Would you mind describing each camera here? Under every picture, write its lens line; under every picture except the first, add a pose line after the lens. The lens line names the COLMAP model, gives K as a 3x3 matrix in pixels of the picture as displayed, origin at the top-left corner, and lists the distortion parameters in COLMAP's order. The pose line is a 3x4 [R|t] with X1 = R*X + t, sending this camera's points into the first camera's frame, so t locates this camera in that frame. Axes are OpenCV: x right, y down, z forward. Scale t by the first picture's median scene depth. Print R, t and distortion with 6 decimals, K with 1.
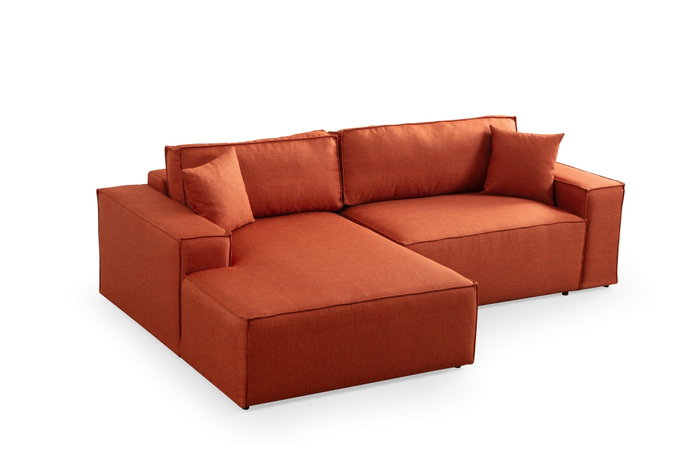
lens RADIAL K [[1358.4, 0, 350.0], [0, 1358.4, 233.5], [0, 0, 1]] dist [0.321362, 0.006673]
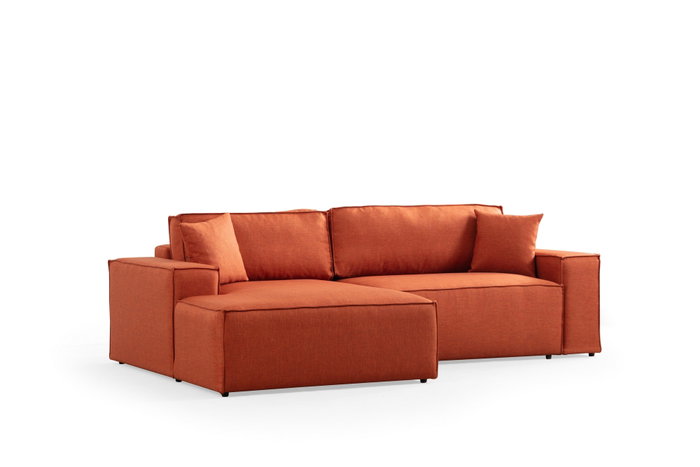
lens RADIAL K [[1767.9, 0, 350.0], [0, 1767.9, 233.5], [0, 0, 1]] dist [0.579224, 0.033035]
pose [[0.996283, -0.034718, -0.078833, 0.132553], [0.015320, 0.972005, -0.234460, 0.306377], [0.084766, 0.232381, 0.968924, -0.410821]]
